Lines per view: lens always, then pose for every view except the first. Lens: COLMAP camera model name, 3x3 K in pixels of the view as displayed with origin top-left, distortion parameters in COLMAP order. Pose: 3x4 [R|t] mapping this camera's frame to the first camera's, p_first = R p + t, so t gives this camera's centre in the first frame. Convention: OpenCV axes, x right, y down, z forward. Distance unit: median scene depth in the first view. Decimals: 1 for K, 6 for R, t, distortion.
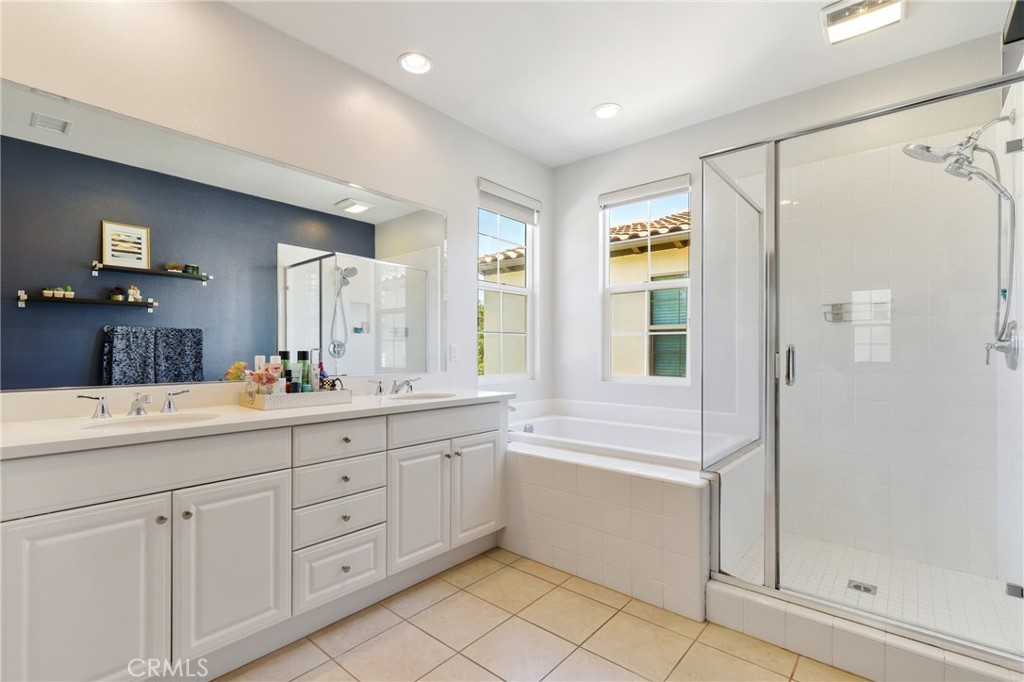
lens RADIAL K [[485.7, 0, 511.9], [0, 485.7, 364.4], [0, 0, 1]] dist [0.003047, 0.000394]
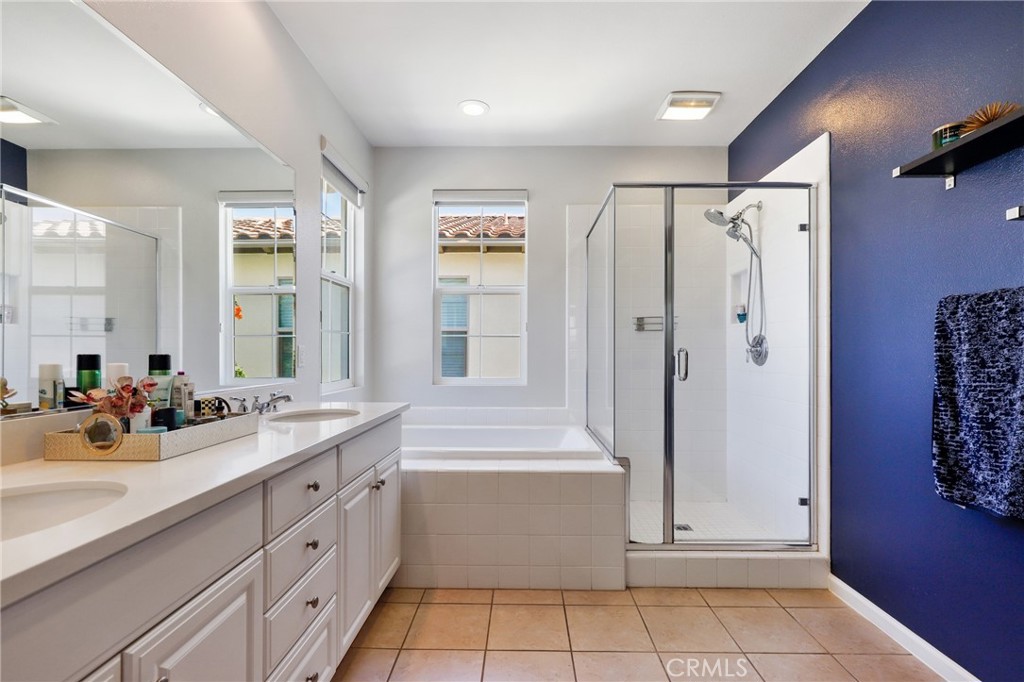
lens RADIAL K [[485.7, 0, 511.9], [0, 485.7, 364.4], [0, 0, 1]] dist [0.003047, 0.000394]
pose [[0.754705, -0.015780, 0.655875, -0.432499], [0.016816, 0.999848, 0.004706, -0.009568], [-0.655849, 0.007478, 0.754855, 0.236124]]
